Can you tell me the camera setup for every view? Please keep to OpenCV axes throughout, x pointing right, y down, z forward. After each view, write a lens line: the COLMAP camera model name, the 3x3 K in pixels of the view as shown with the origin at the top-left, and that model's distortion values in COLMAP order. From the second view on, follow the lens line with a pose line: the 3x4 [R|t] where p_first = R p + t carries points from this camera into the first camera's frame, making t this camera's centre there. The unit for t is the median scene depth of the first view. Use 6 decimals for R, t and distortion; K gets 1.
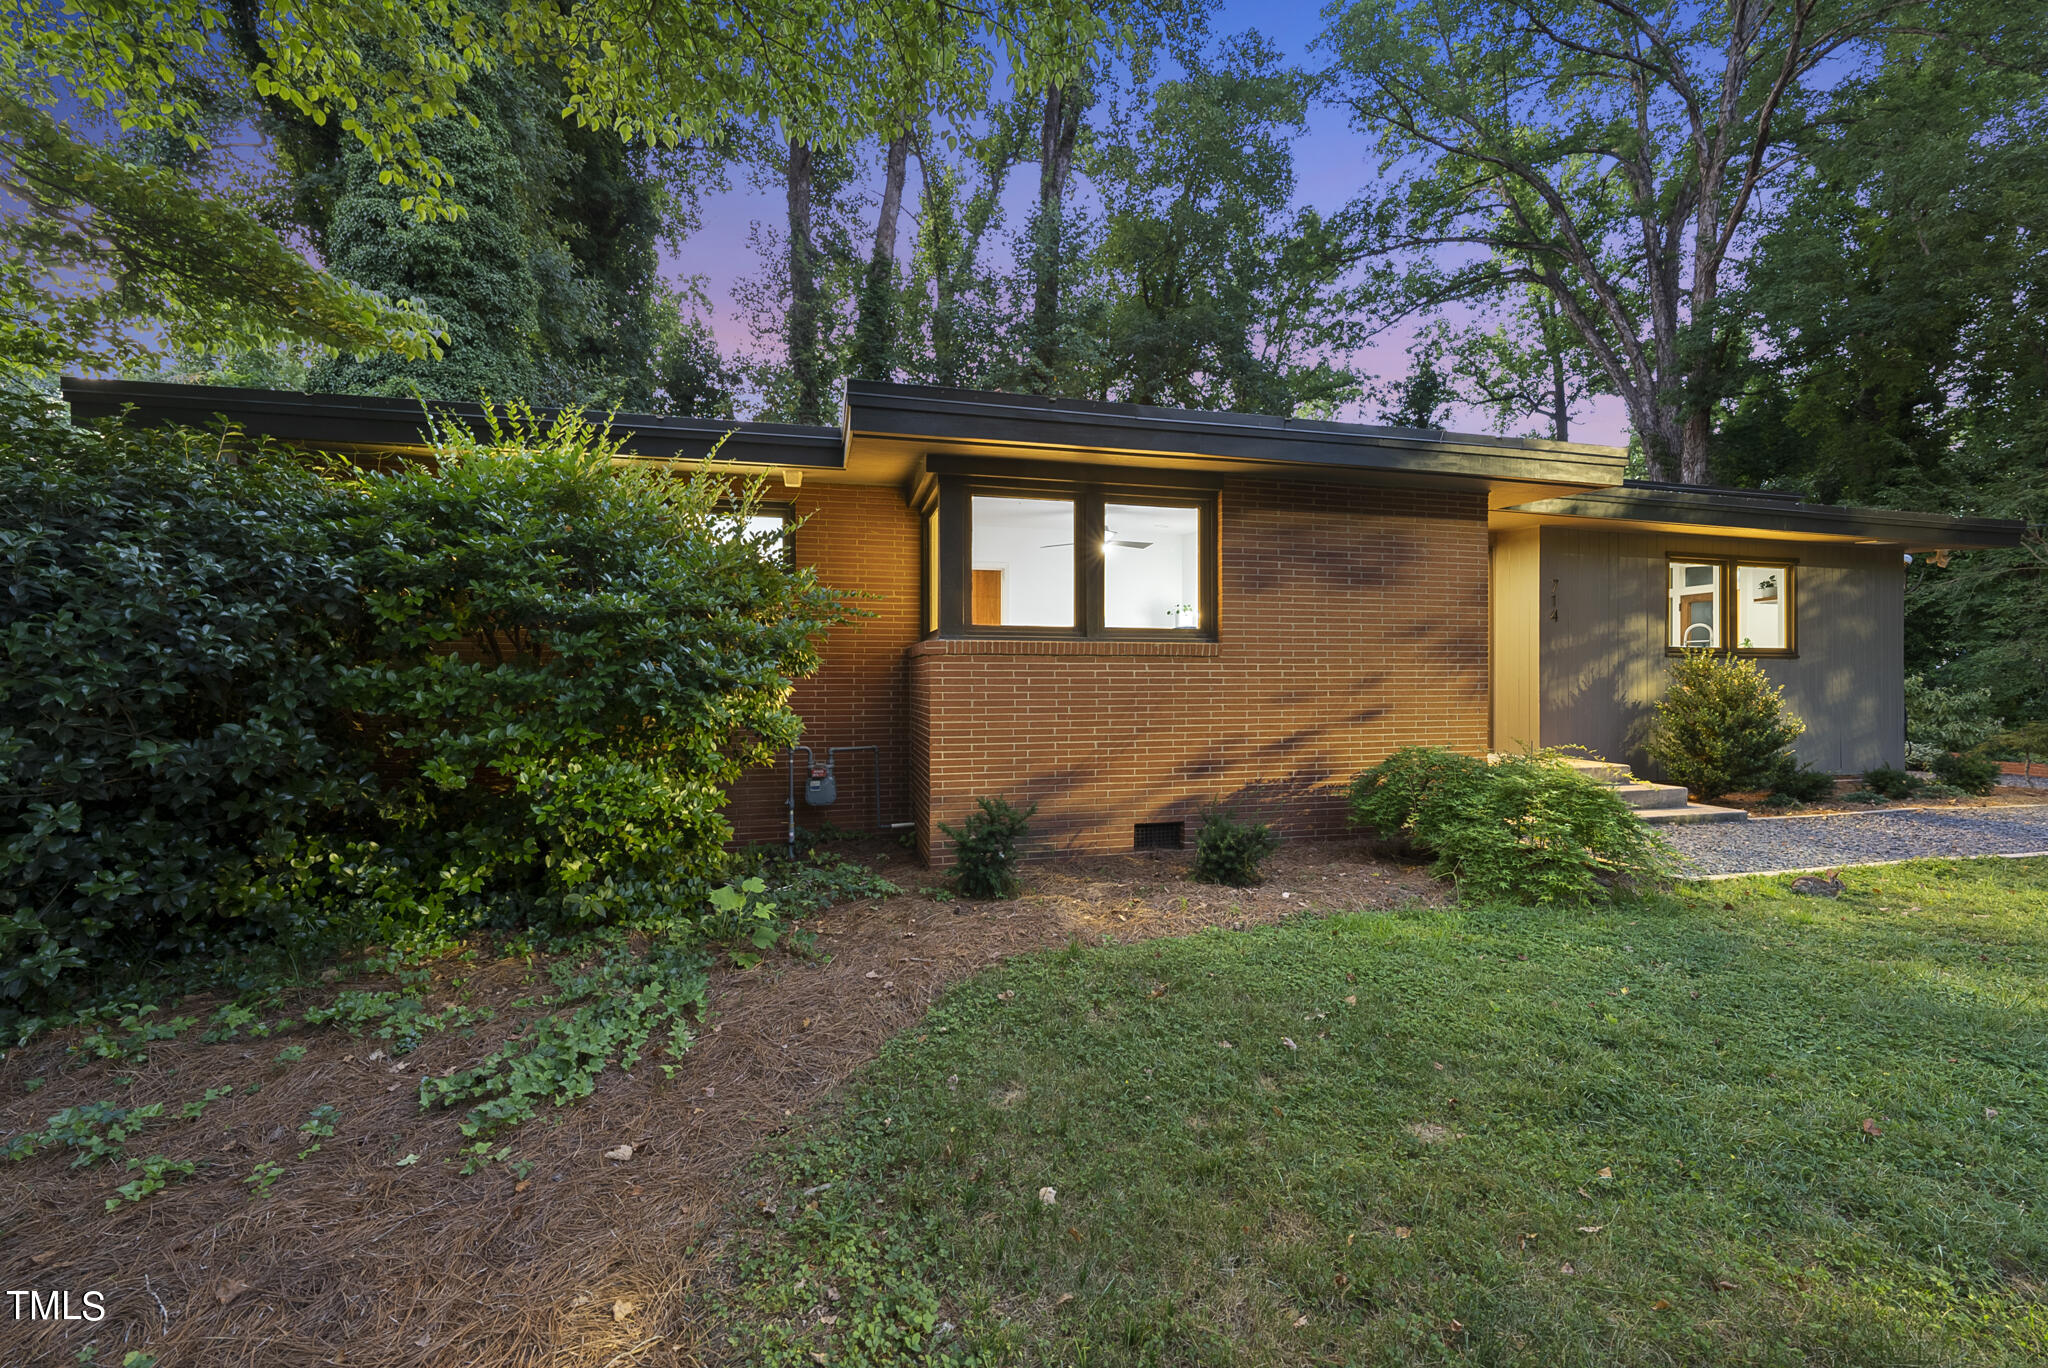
lens RADIAL K [[816.0, 0, 1021.7], [0, 816.0, 683.4], [0, 0, 1]] dist [0.000952, 0.000032]
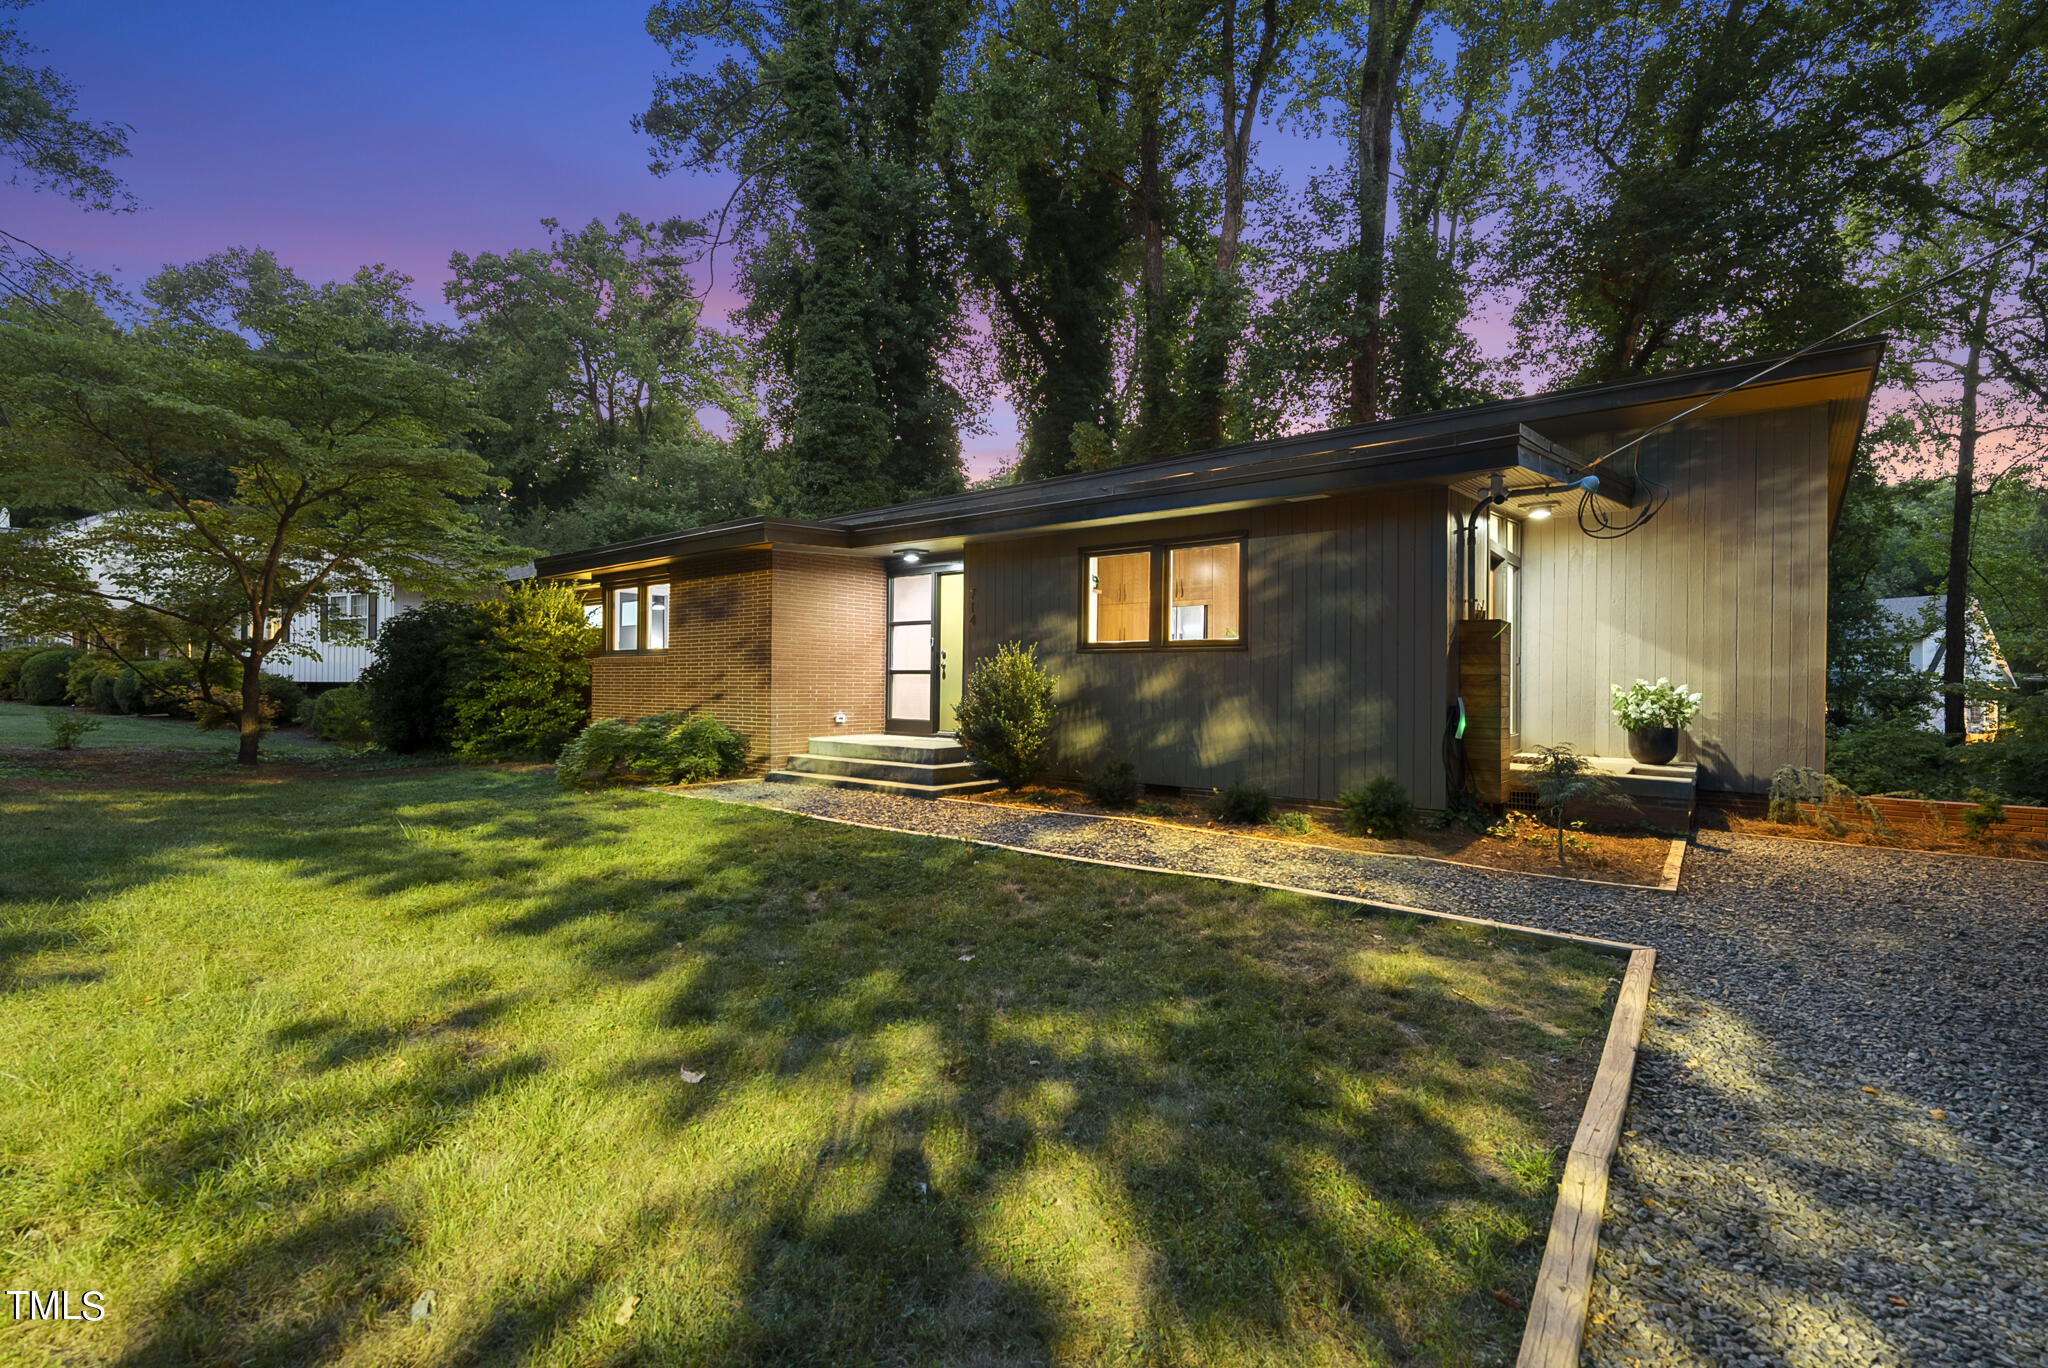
lens RADIAL K [[885.5, 0, 1022.9], [0, 885.5, 688.9], [0, 0, 1]] dist [0.003687, 0.000059]
pose [[0.603347, 0.008472, -0.797434, 2.228225], [-0.009825, 0.999947, 0.003190, 0.011152], [0.797418, 0.005910, 0.603398, 0.402432]]
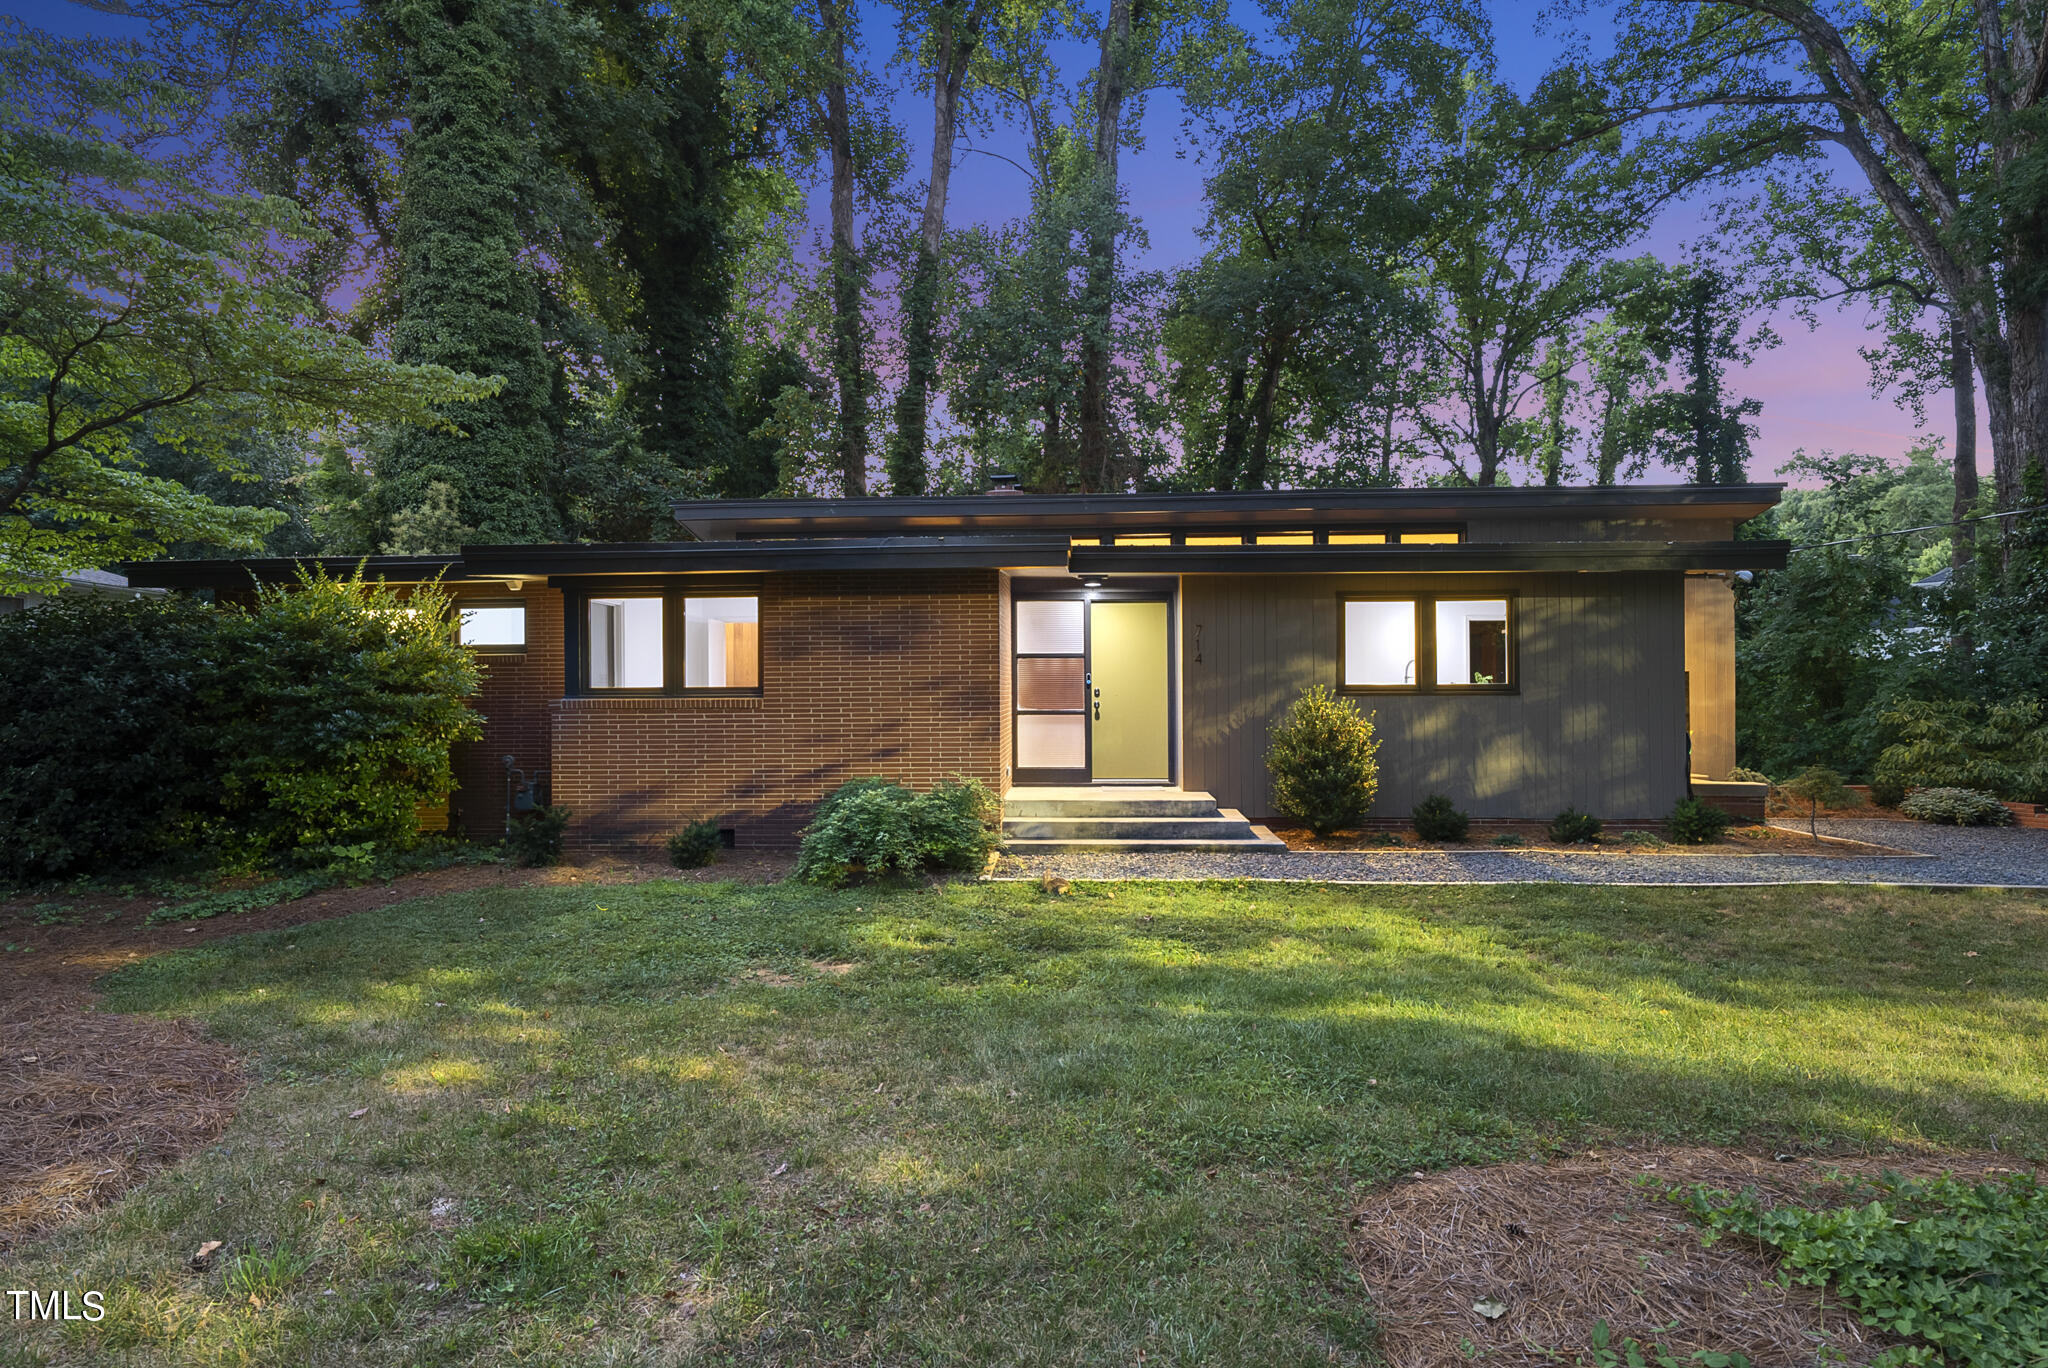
lens RADIAL K [[1068.6, 0, 1025.3], [0, 1068.6, 686.3], [0, 0, 1]] dist [0.007597, 0.000872]
pose [[0.954191, -0.007673, -0.299099, 1.126154], [0.006182, 0.999963, -0.005932, -0.053052], [0.299134, 0.003811, 0.954204, -0.530634]]
